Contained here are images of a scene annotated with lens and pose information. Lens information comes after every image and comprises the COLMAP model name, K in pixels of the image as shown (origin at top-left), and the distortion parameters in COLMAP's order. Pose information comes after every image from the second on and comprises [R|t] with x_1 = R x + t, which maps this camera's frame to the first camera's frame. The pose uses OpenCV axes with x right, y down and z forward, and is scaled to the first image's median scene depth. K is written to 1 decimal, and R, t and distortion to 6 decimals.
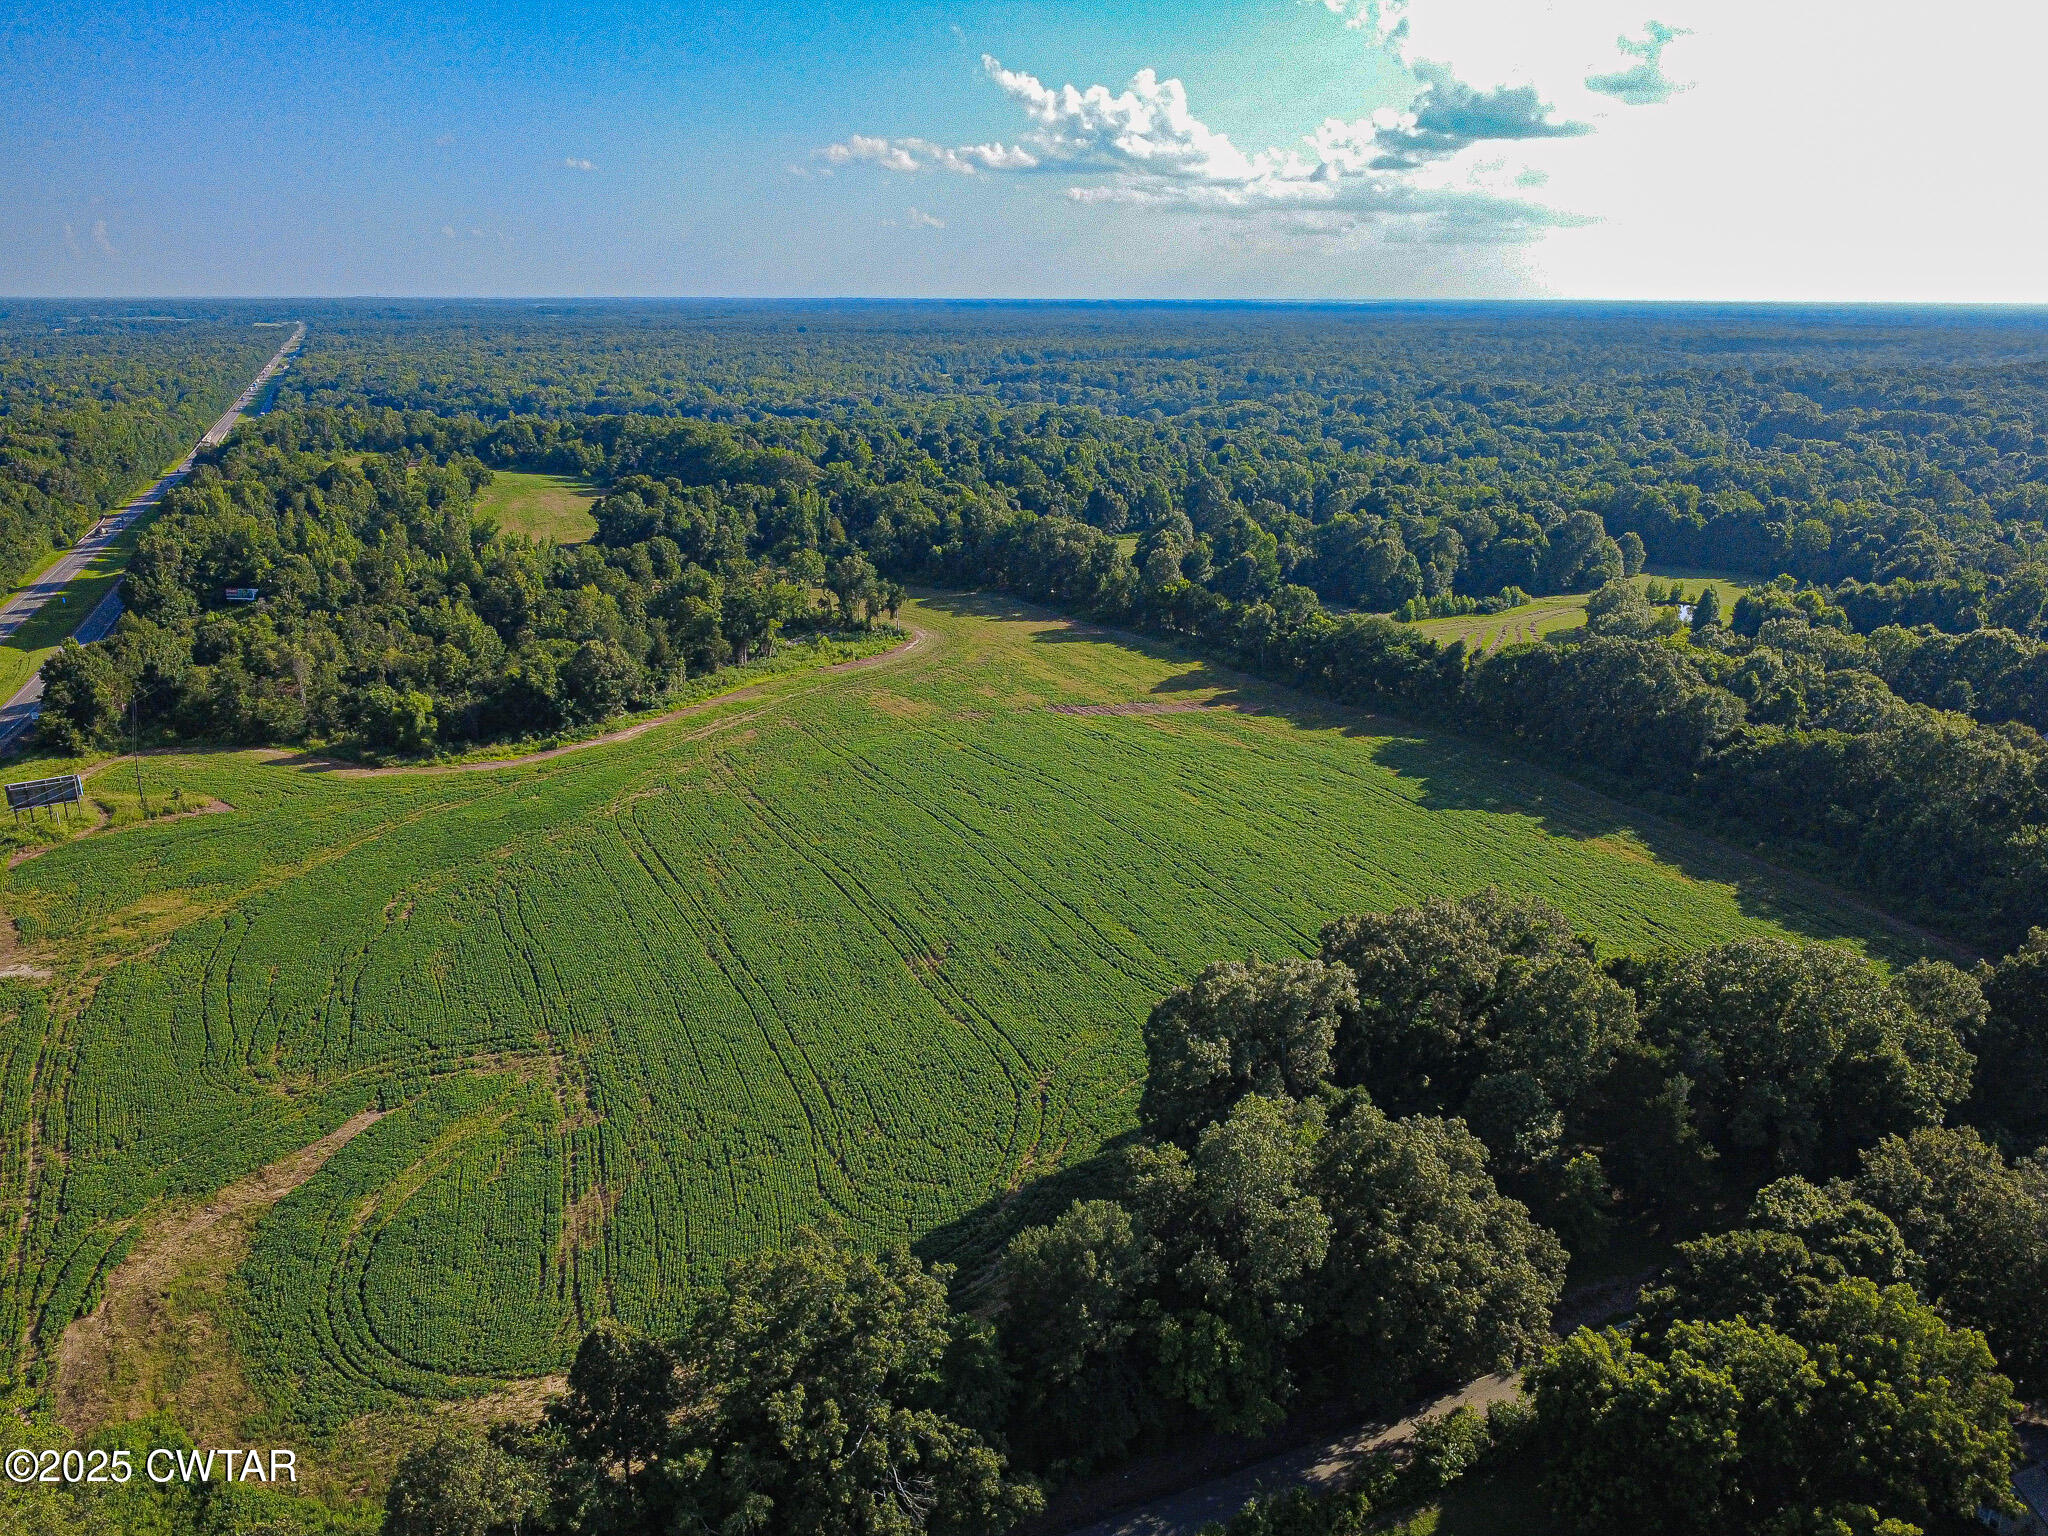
lens RADIAL K [[1499.7, 0, 1013.3], [0, 1499.7, 767.7], [0, 0, 1]] dist [-0.006457, 0.005498]
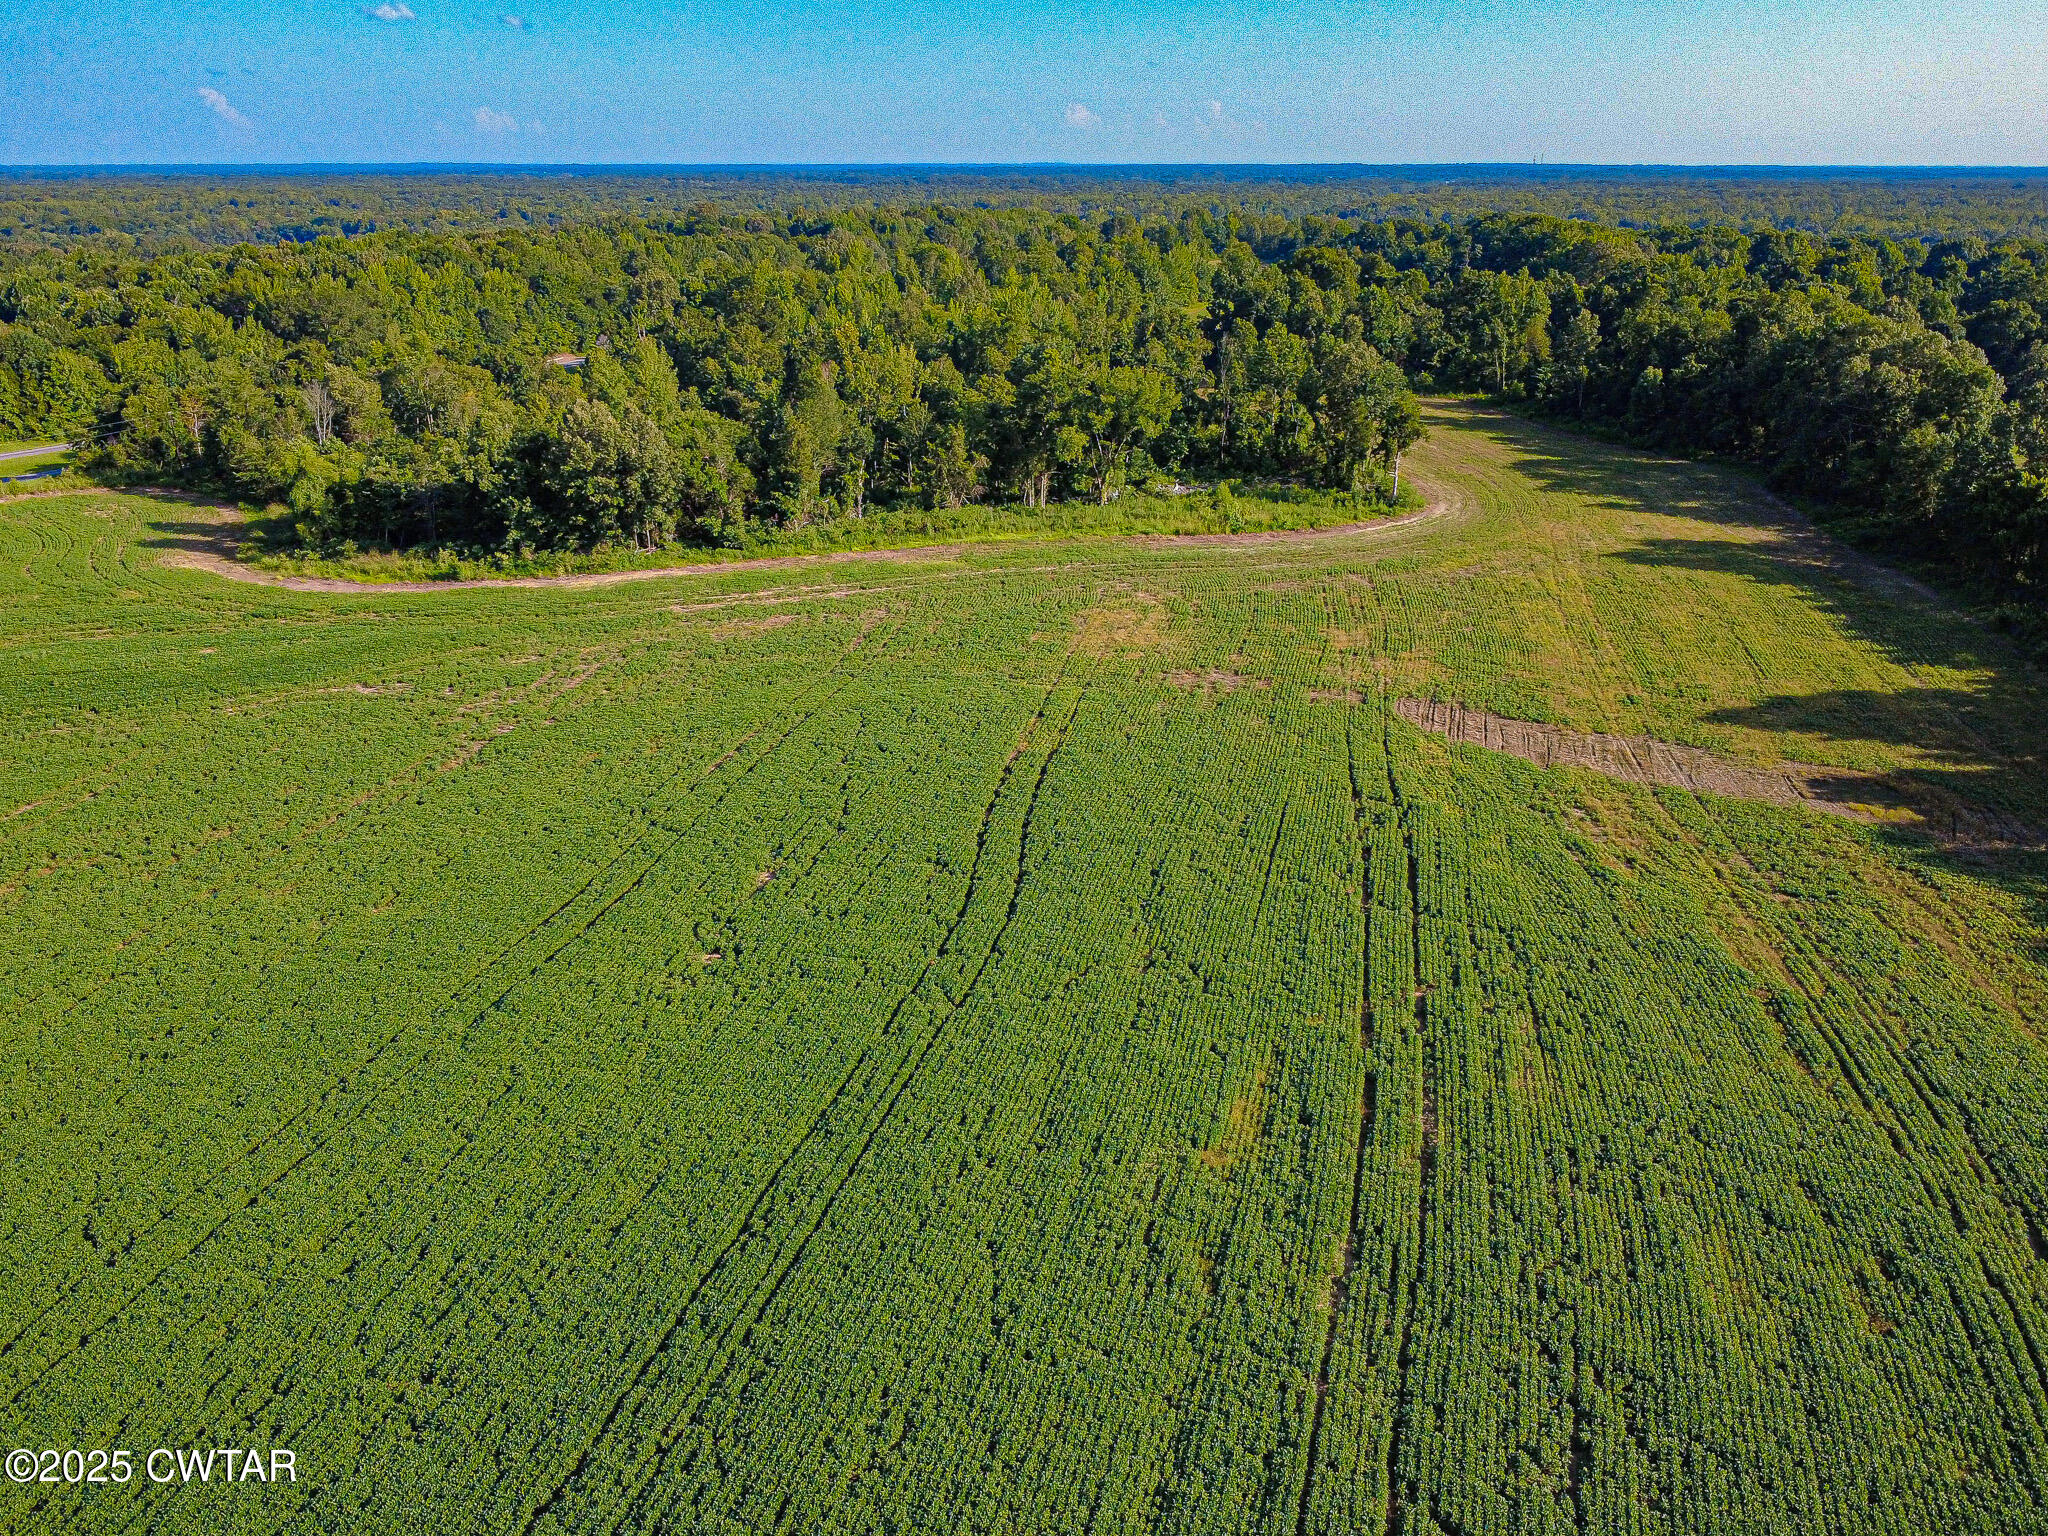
lens RADIAL K [[1499.7, 0, 1013.3], [0, 1499.7, 767.7], [0, 0, 1]] dist [-0.006457, 0.005498]
pose [[0.744161, 0.248564, -0.620033, 0.225495], [-0.184168, 0.968561, 0.167247, -0.079128], [0.642111, -0.010268, 0.766543, 0.700058]]
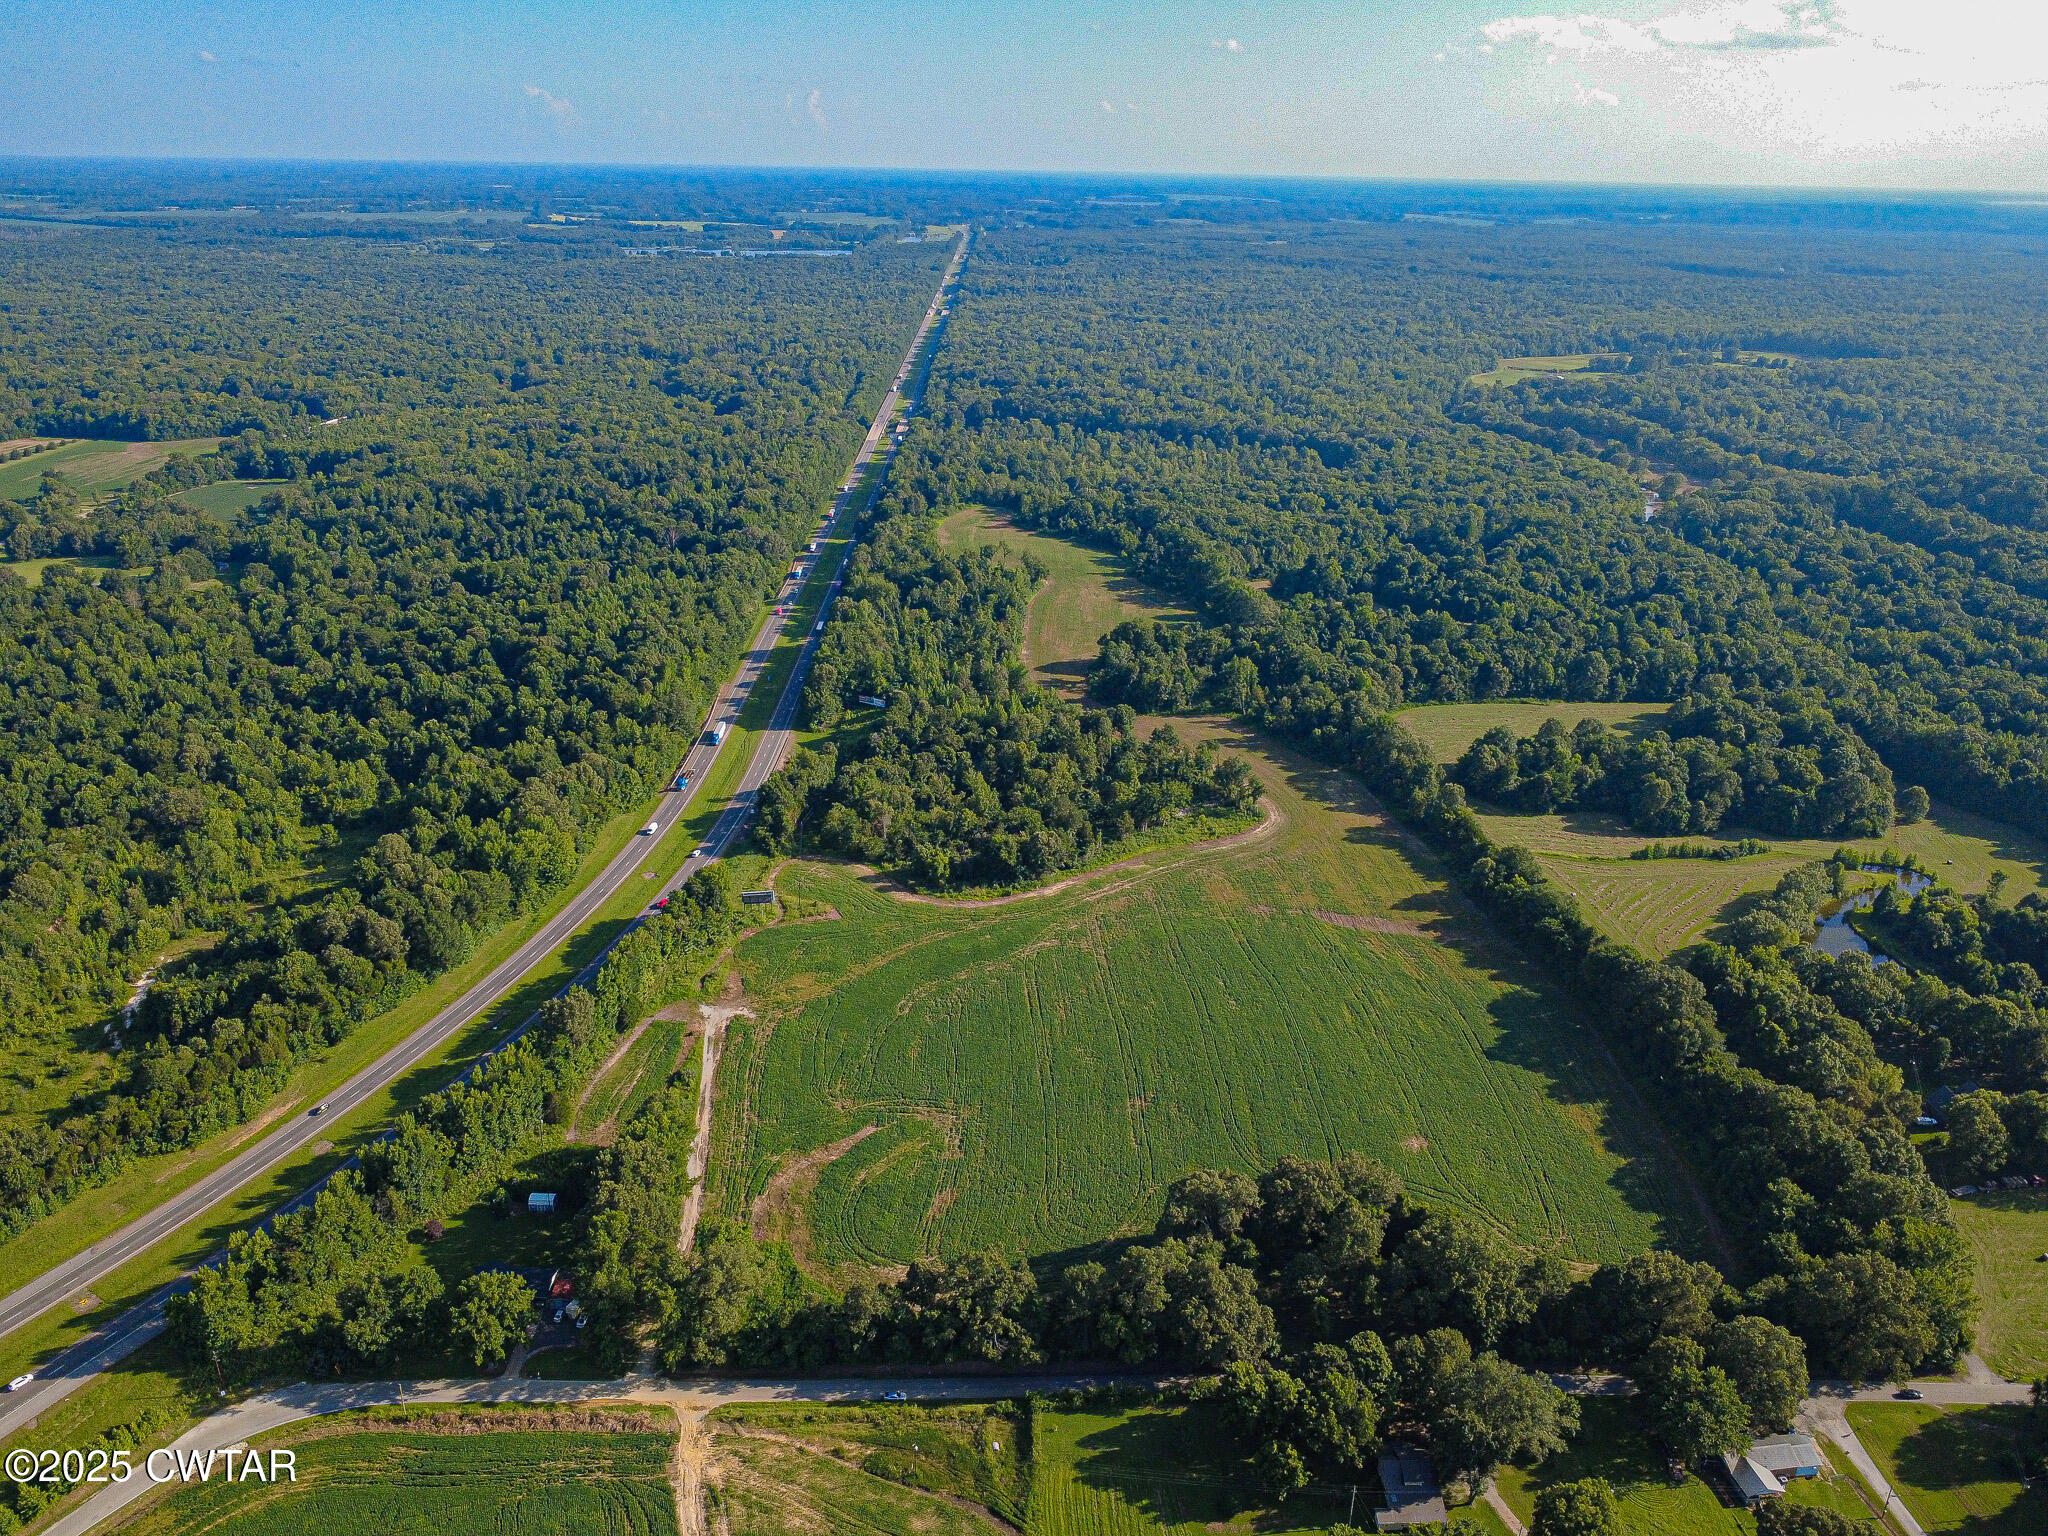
lens RADIAL K [[1499.7, 0, 1013.3], [0, 1499.7, 767.7], [0, 0, 1]] dist [-0.006457, 0.005498]
pose [[0.919926, 0.158820, -0.358487, 0.298951], [-0.129816, 0.986096, 0.103743, -0.341393], [0.369979, -0.048899, 0.927753, -0.605489]]
